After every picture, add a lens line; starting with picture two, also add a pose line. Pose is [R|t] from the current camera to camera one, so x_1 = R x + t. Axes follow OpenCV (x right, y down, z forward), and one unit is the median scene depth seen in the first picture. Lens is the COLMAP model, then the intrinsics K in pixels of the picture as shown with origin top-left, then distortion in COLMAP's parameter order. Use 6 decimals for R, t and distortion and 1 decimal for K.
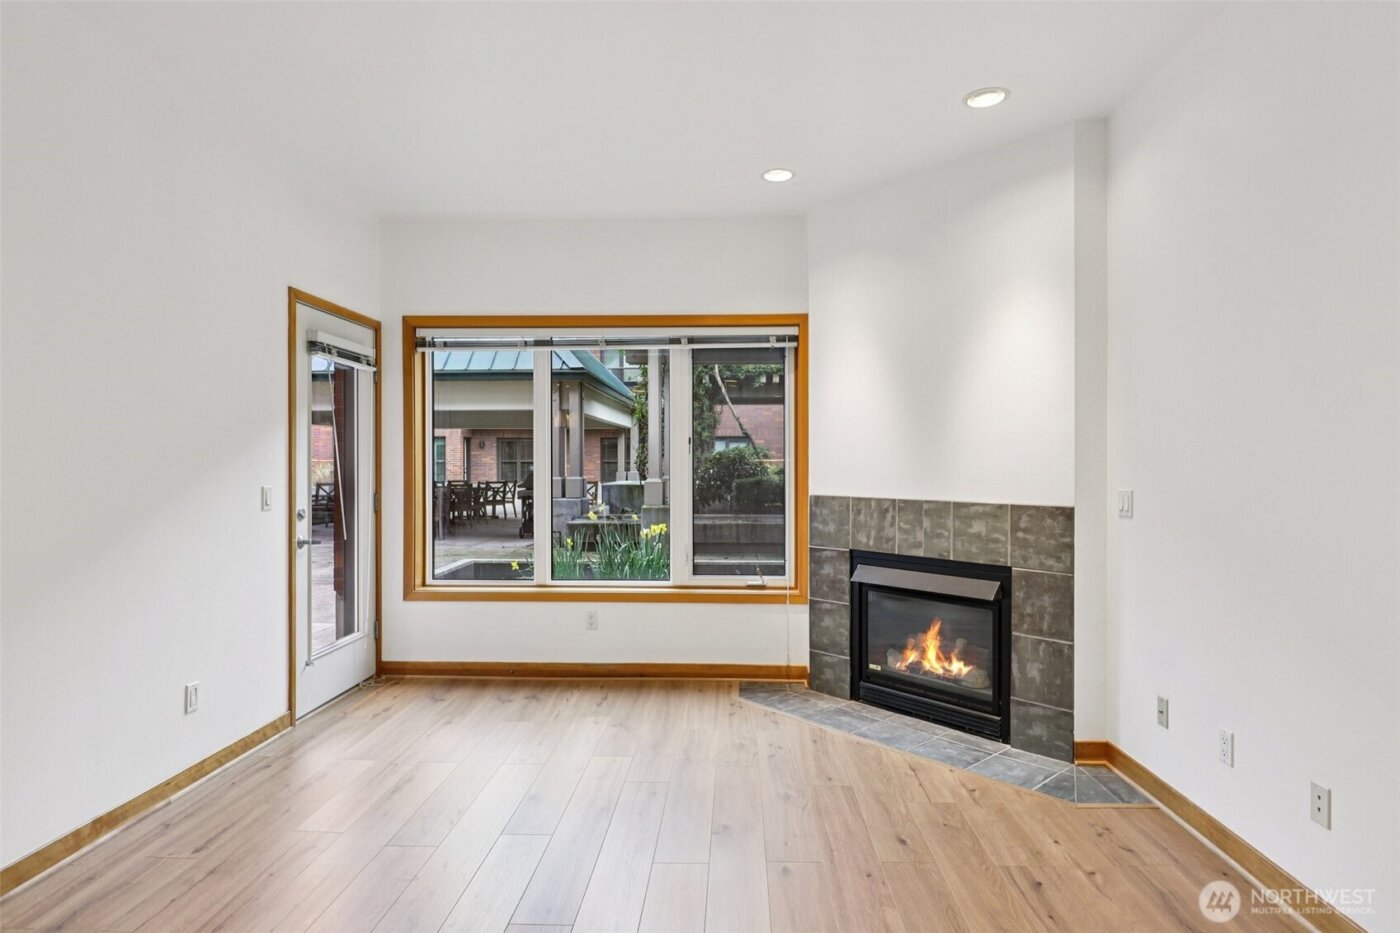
lens RADIAL K [[769.3, 0, 708.6], [0, 769.3, 464.6], [0, 0, 1]] dist [-0.006054, -0.001097]
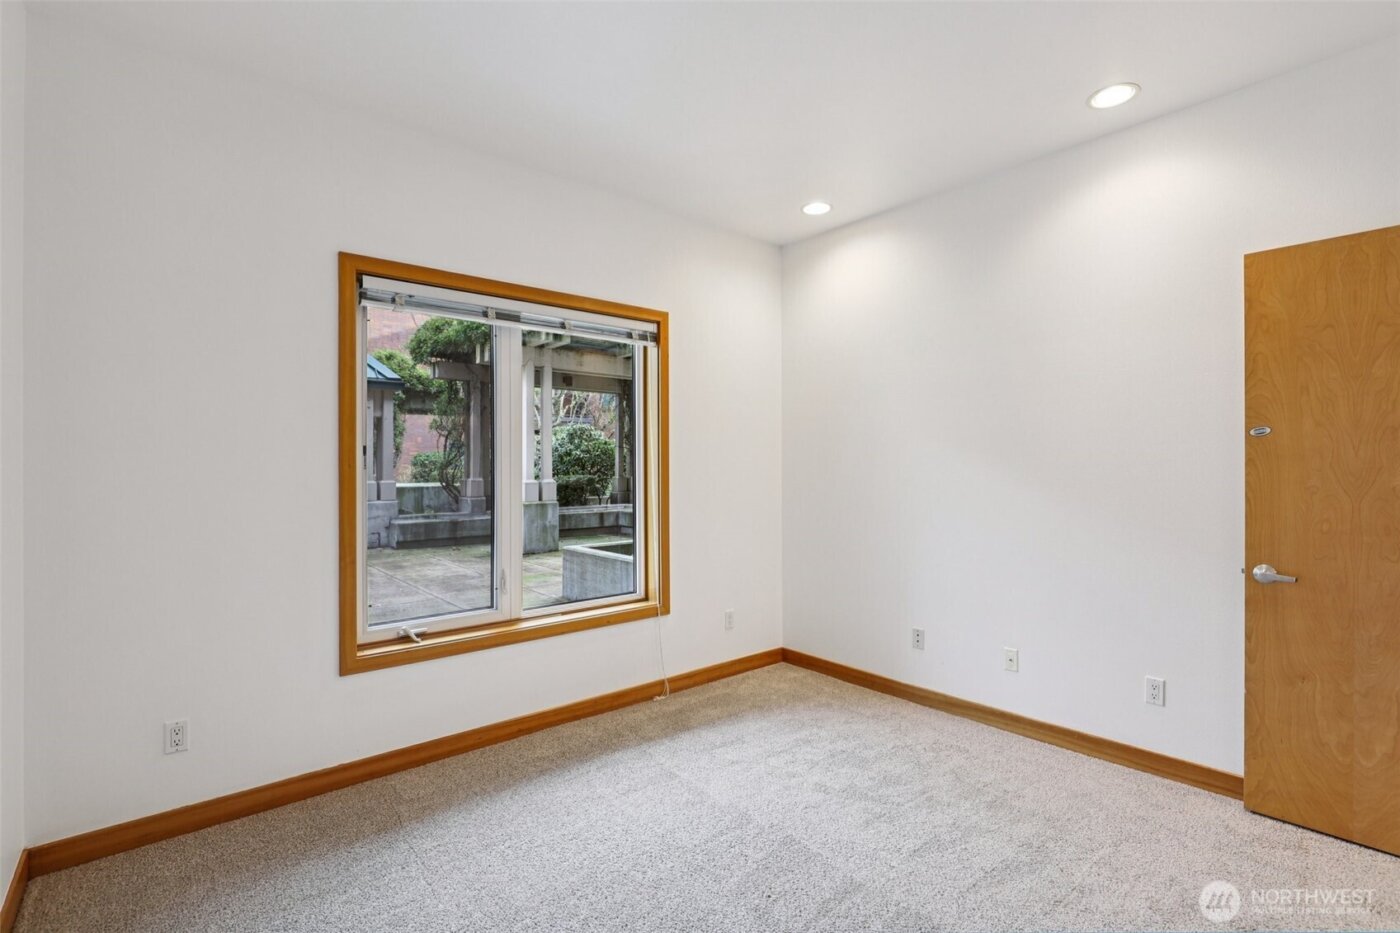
lens RADIAL K [[642.9, 0, 681.3], [0, 642.9, 465.3], [0, 0, 1]] dist [-0.012847, -0.002703]
pose [[0.749318, -0.003035, 0.662204, -1.250447], [0.004661, 0.999989, -0.000690, -0.006345], [-0.662194, 0.003603, 0.749324, 0.177275]]
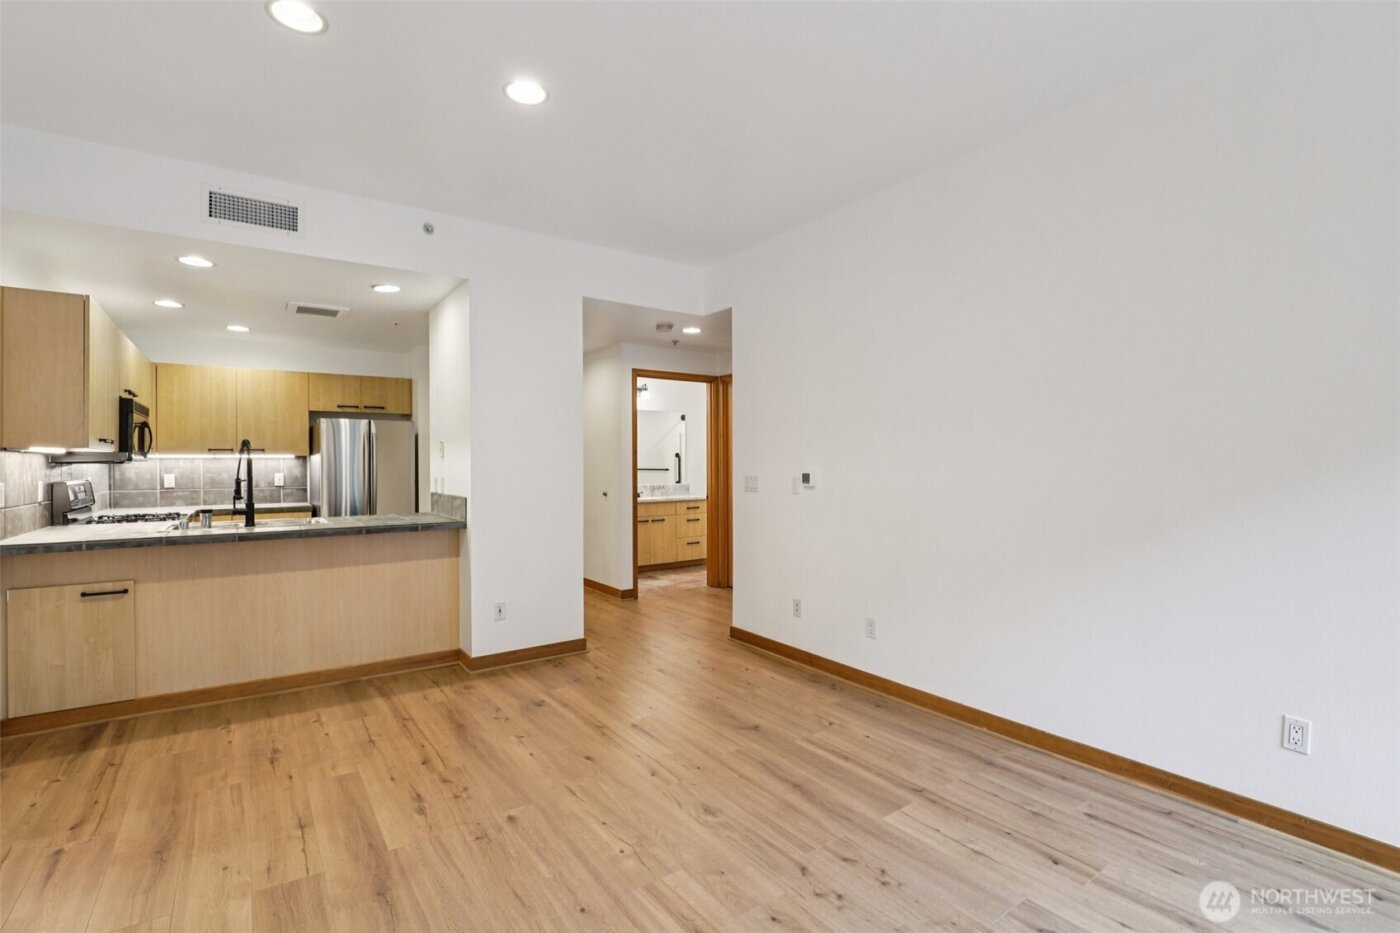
lens RADIAL K [[642.9, 0, 694.2], [0, 642.9, 463.6], [0, 0, 1]] dist [-0.012847, -0.002703]
pose [[-0.802921, 0.001614, -0.596084, 0.173155], [0.003746, 0.999990, -0.002337, 0.007620], [0.596074, -0.004109, -0.802919, 0.787785]]
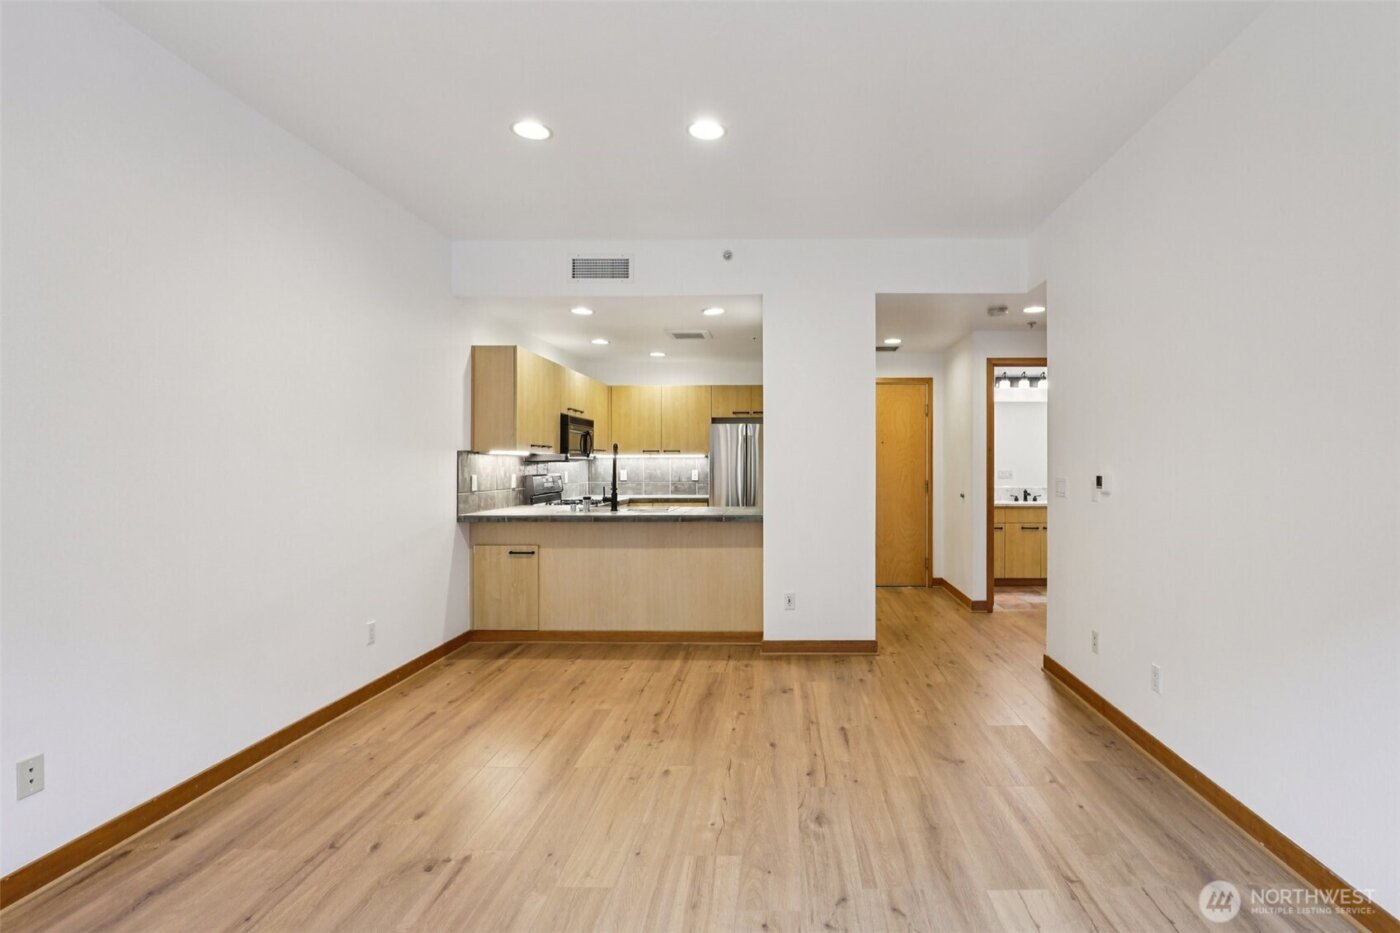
lens RADIAL K [[679.1, 0, 780.2], [0, 679.1, 460.8], [0, 0, 1]] dist [-0.014767, -0.001950]
pose [[-0.999824, 0.000140, -0.018755, -0.105445], [0.000236, 0.999987, -0.005165, 0.006698], [0.018754, -0.005169, -0.999811, 0.913556]]
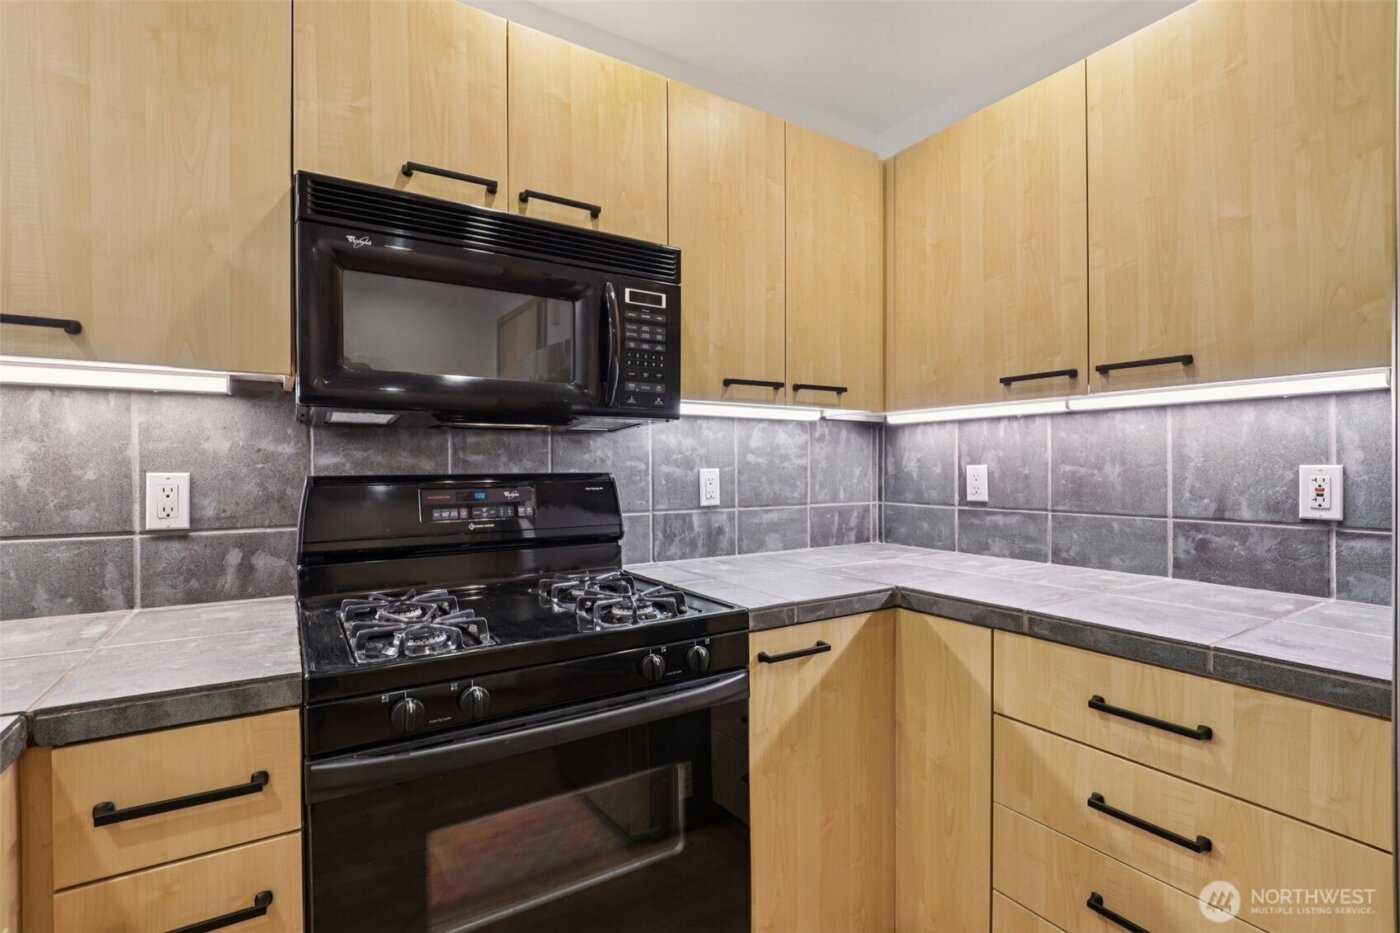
lens RADIAL K [[642.9, 0, 692.7], [0, 642.9, 471.7], [0, 0, 1]] dist [-0.012847, -0.002703]
pose [[-0.557117, -0.007856, 0.830397, -0.006810], [-0.000374, 0.999958, 0.009209, 0.021855], [-0.830434, 0.004820, -0.557096, -0.372680]]
